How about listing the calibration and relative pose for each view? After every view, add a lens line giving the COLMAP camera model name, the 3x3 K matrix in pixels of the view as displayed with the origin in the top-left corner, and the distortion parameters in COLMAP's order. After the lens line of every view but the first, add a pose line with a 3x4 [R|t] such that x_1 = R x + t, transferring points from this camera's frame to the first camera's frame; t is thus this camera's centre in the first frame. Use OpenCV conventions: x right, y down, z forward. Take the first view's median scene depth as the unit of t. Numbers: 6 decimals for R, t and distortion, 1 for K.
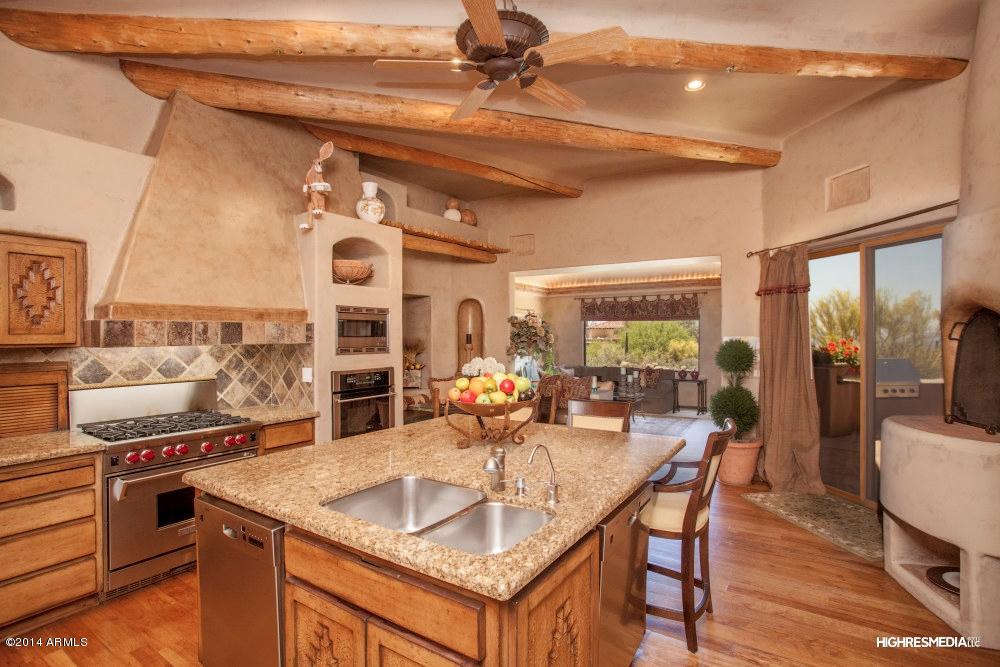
lens RADIAL K [[484.7, 0, 500.0], [0, 484.7, 333.5], [0, 0, 1]] dist [-0.000298, 0.000032]
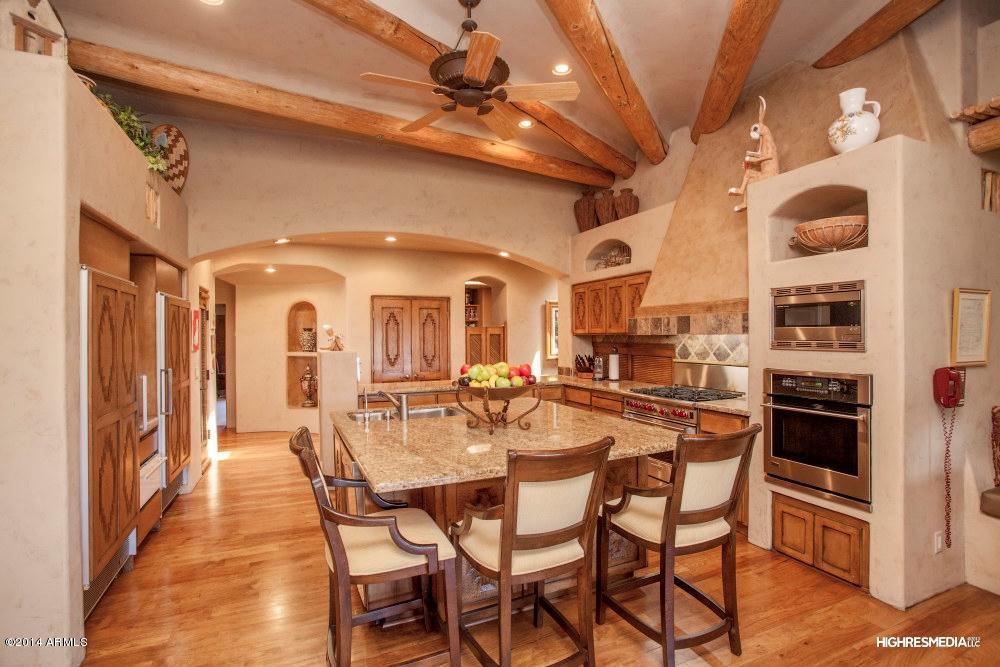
lens RADIAL K [[484.7, 0, 500.0], [0, 484.7, 333.5], [0, 0, 1]] dist [-0.000298, 0.000032]
pose [[-0.534776, 0.004664, -0.844981, 0.592548], [0.008603, 0.999963, 0.000075, 0.014099], [0.844950, -0.007229, -0.534796, 1.041605]]
